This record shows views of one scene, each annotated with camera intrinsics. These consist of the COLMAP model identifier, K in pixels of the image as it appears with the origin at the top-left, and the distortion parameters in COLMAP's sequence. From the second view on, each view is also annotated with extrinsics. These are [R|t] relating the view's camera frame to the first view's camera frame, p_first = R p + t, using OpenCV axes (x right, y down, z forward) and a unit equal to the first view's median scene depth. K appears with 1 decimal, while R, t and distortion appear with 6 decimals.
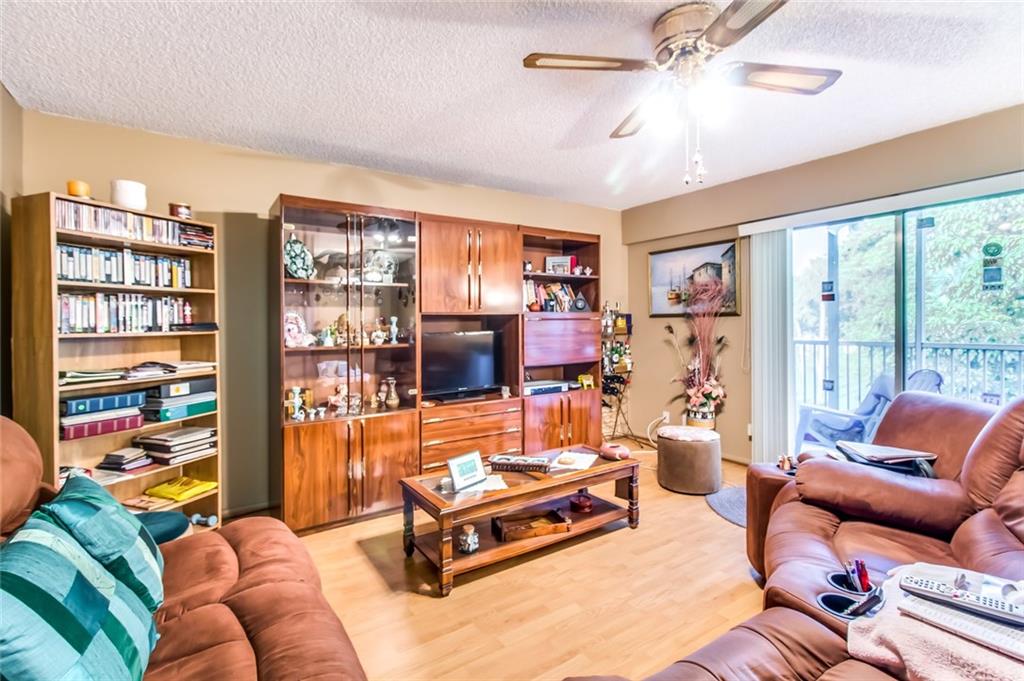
lens RADIAL K [[468.3, 0, 516.1], [0, 468.3, 325.2], [0, 0, 1]] dist [-0.000547, 0.000005]
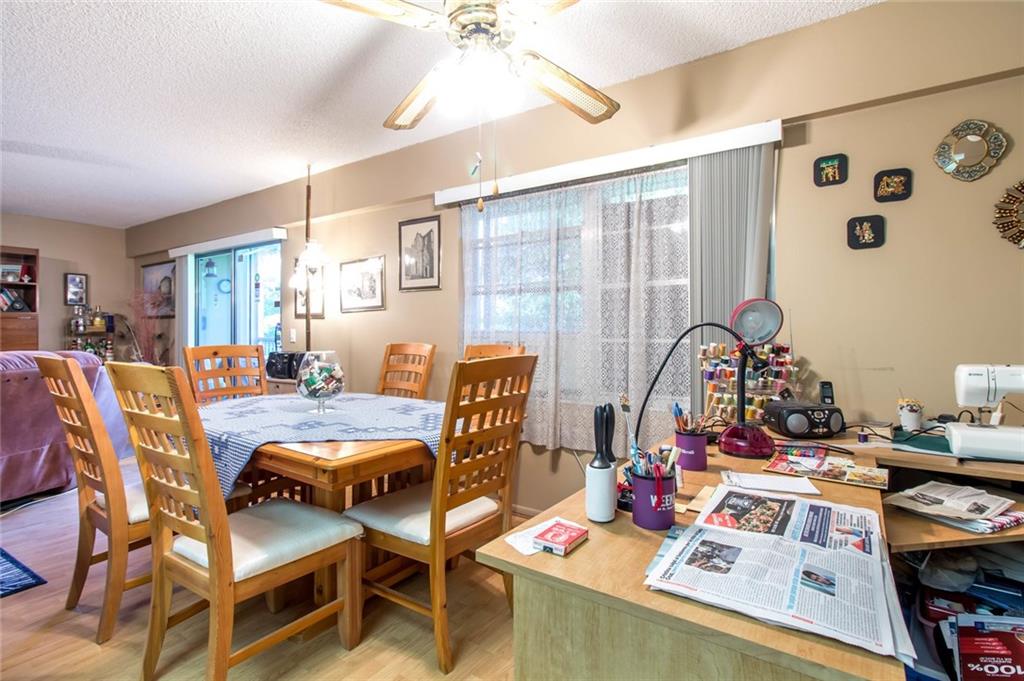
lens RADIAL K [[497.5, 0, 486.2], [0, 497.5, 307.9], [0, 0, 1]] dist [0.000954, -0.000096]
pose [[0.935185, -0.008540, 0.354056, 0.993786], [0.017374, 0.999612, -0.021779, -0.003131], [-0.353733, 0.026519, 0.934971, -0.784048]]
